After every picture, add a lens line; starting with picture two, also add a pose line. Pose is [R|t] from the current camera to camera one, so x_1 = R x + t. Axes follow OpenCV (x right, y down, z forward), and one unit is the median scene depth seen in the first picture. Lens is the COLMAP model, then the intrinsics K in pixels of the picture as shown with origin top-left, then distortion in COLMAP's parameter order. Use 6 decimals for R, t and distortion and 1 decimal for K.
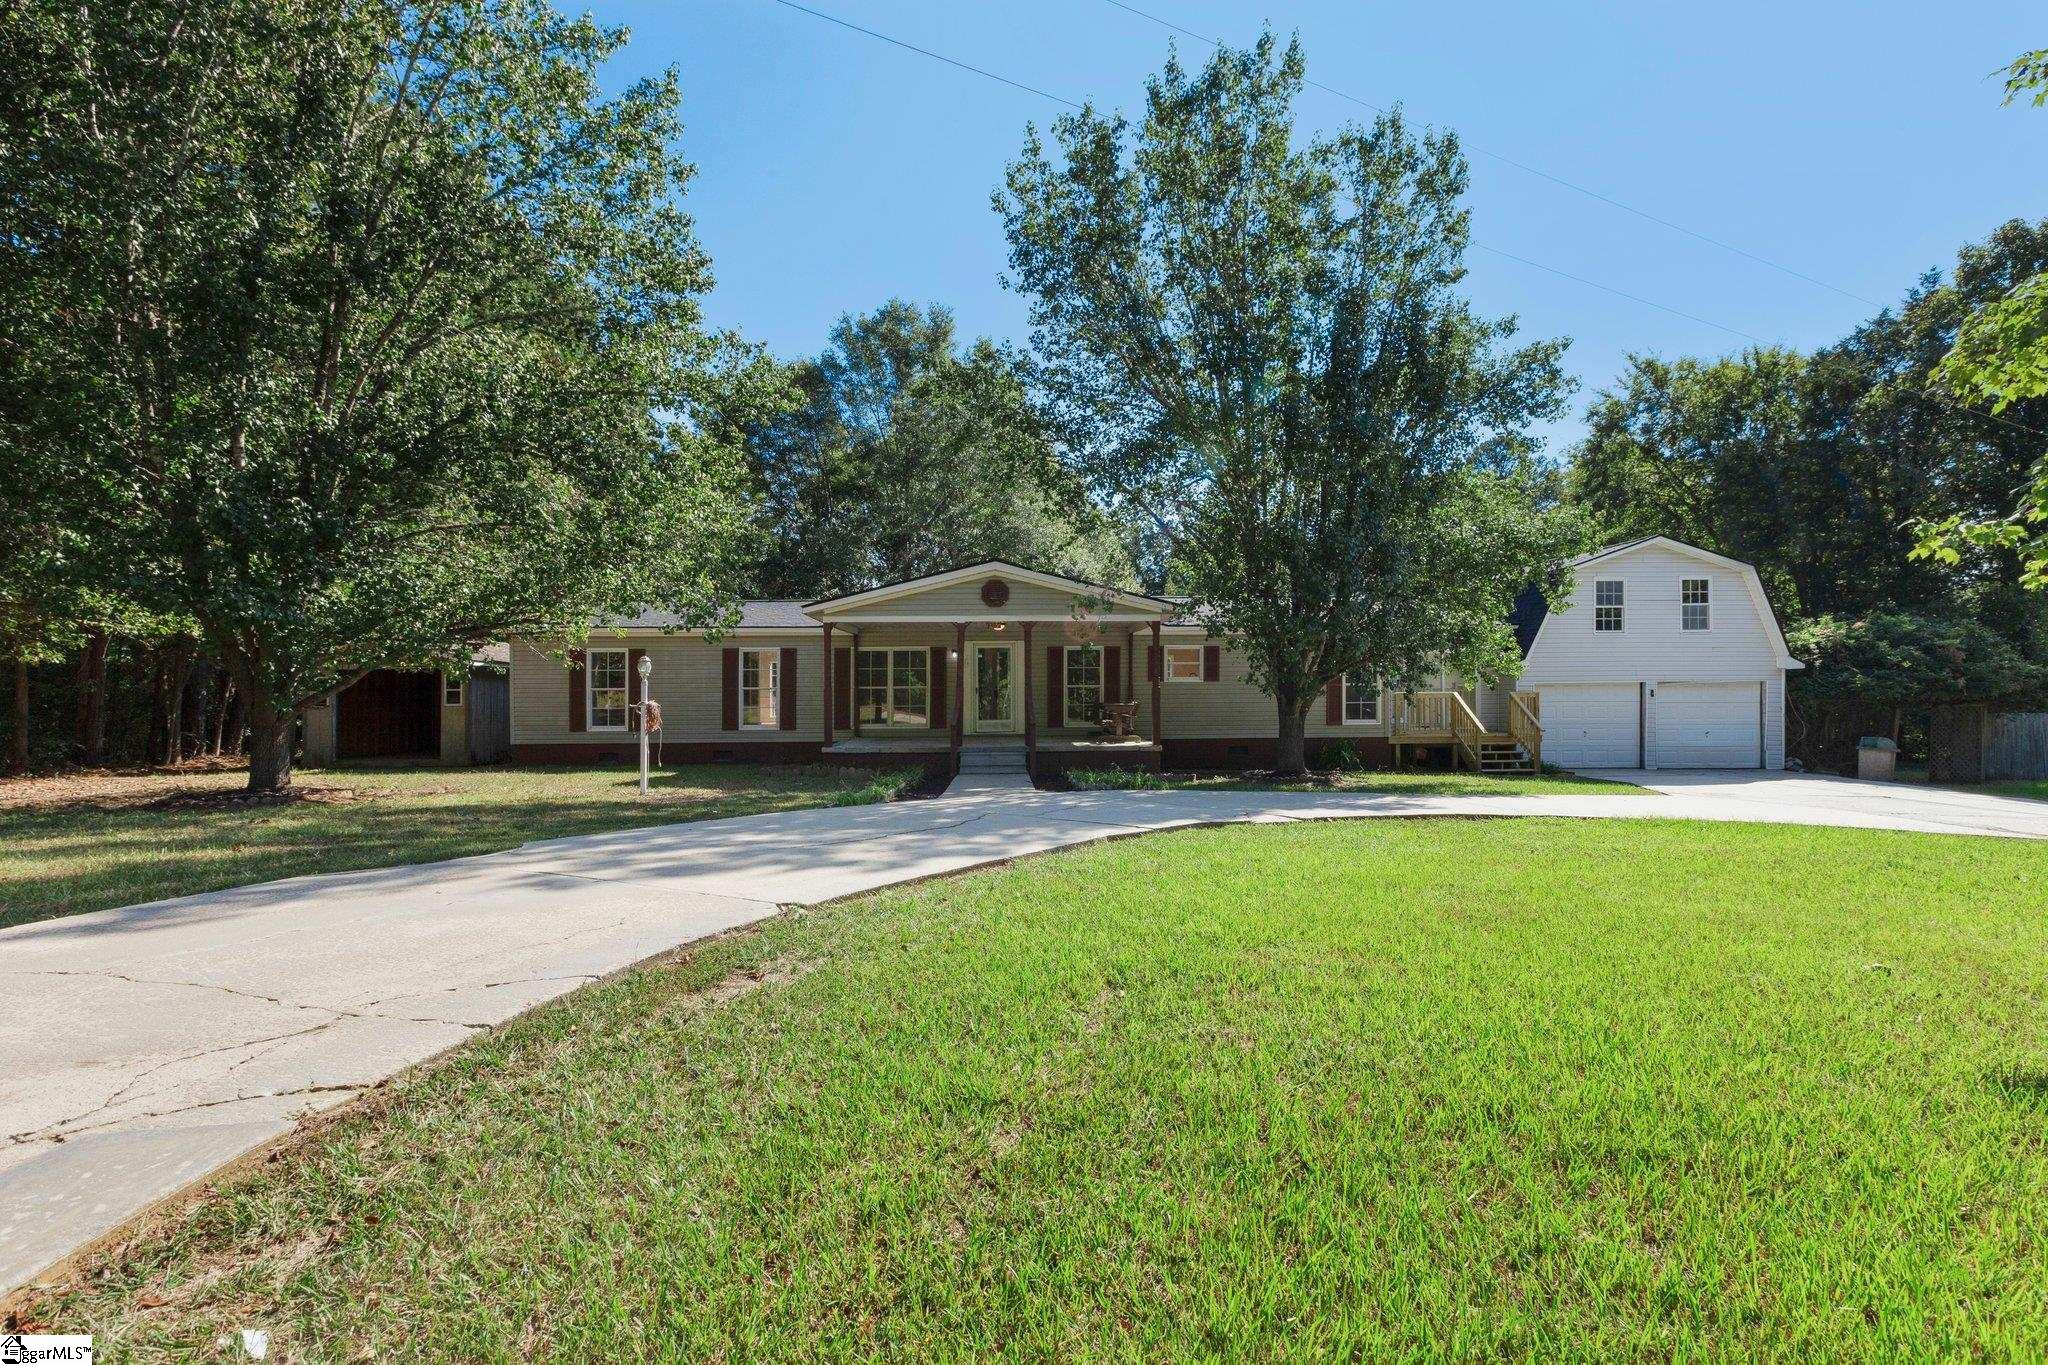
lens RADIAL K [[997.2, 0, 1028.7], [0, 997.2, 686.9], [0, 0, 1]] dist [-0.002651, -0.000511]
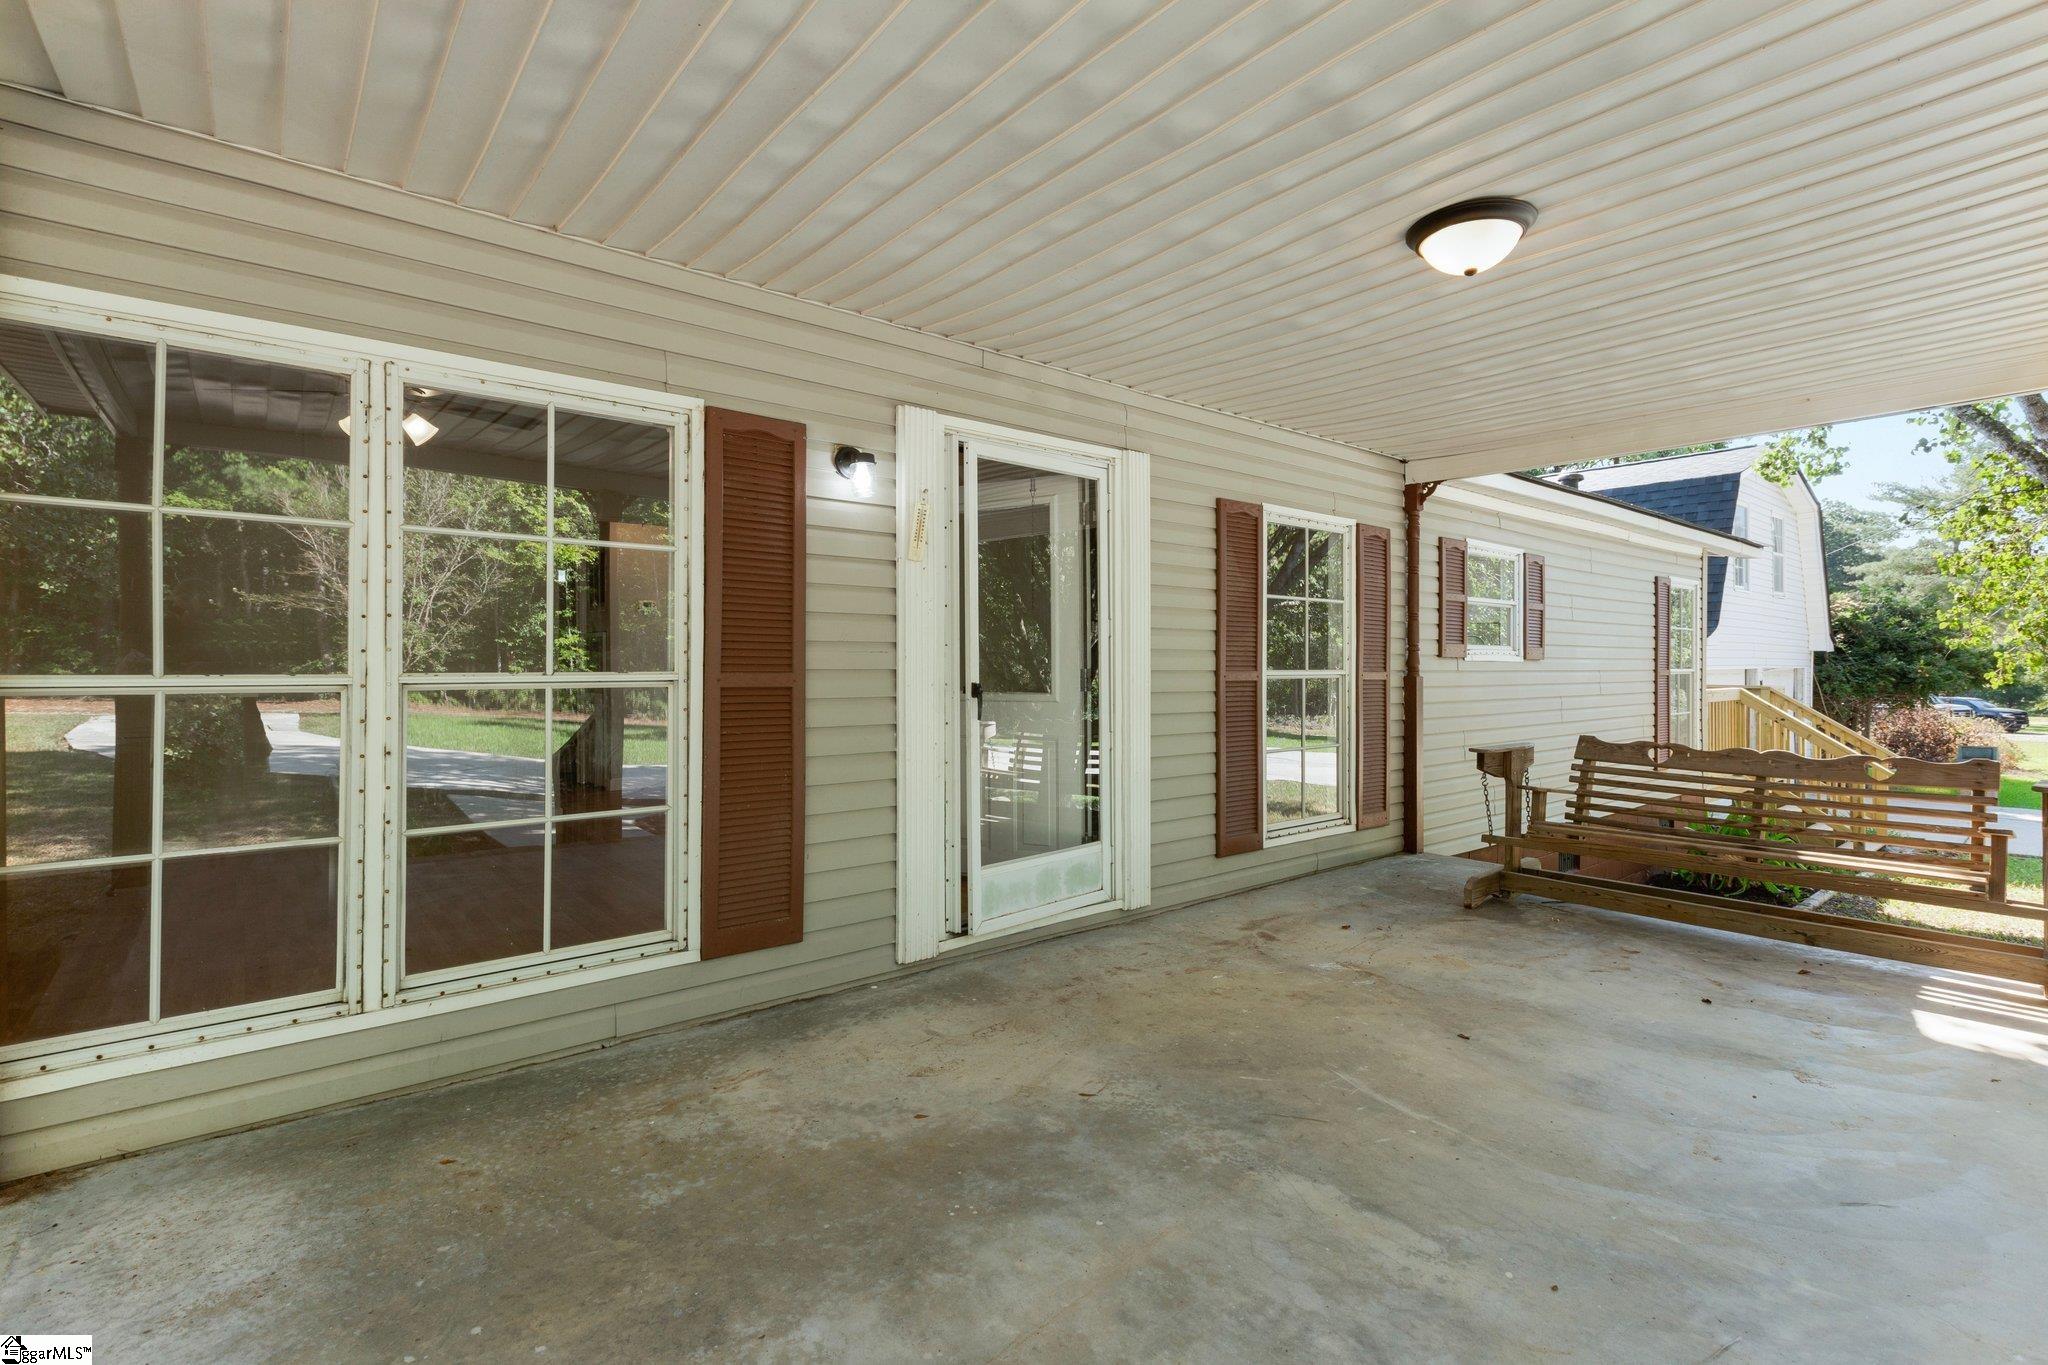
lens RADIAL K [[936.1, 0, 1033.4], [0, 936.1, 664.3], [0, 0, 1]] dist [0.001876, 0.000047]
pose [[0.795476, 0.006886, 0.605946, -0.140688], [-0.007028, 0.999973, -0.002137, -0.002141], [-0.605944, -0.002559, 0.795503, 0.852274]]
